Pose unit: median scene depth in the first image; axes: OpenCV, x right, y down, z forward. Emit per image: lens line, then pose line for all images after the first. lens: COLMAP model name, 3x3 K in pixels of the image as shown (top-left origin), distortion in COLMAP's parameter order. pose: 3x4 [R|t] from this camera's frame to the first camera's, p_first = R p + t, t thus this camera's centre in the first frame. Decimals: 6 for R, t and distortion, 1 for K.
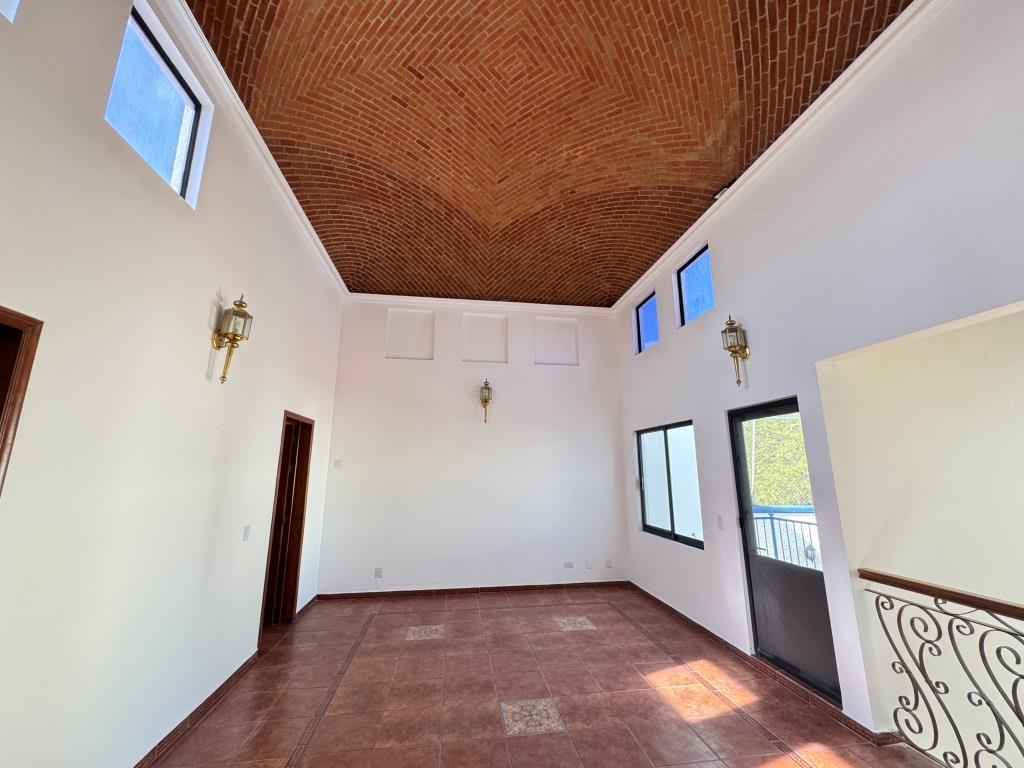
lens RADIAL K [[406.7, 0, 512.0], [0, 406.7, 383.1], [0, 0, 1]] dist [-0.001742, -0.001101]
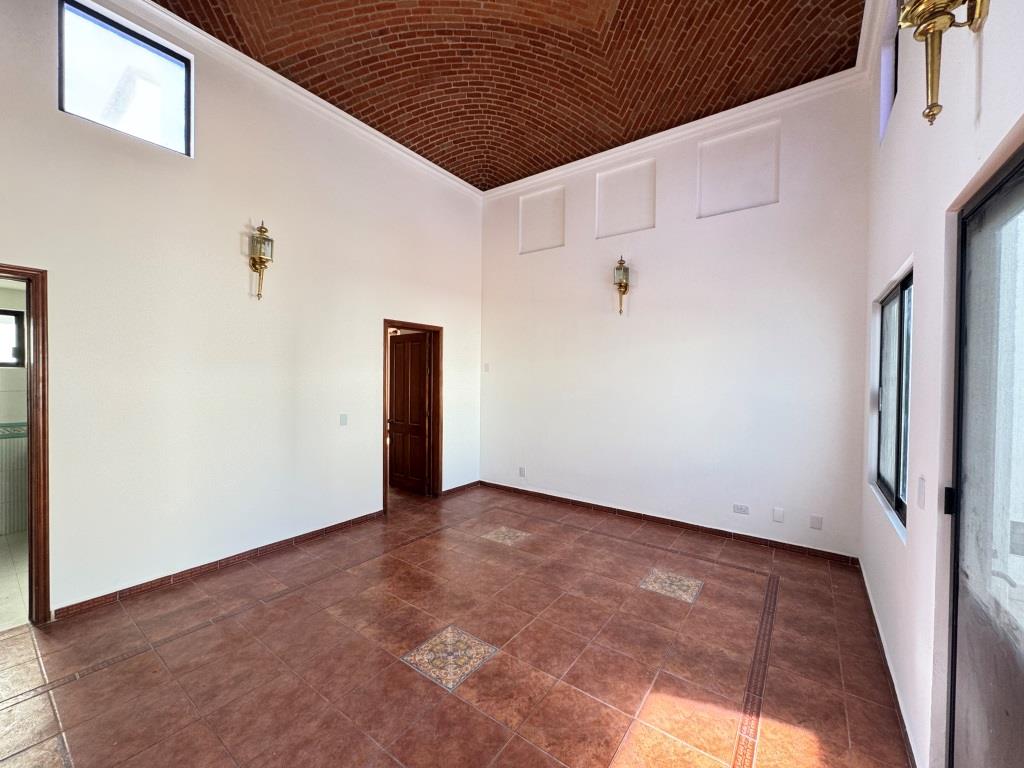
lens RADIAL K [[406.7, 0, 512.0], [0, 406.7, 383.7], [0, 0, 1]] dist [-0.001742, -0.001101]
pose [[0.713735, 0.020228, -0.700124, 0.443254], [0.134395, 0.977054, 0.165236, 0.093623], [0.687401, -0.212028, 0.694639, 0.386616]]
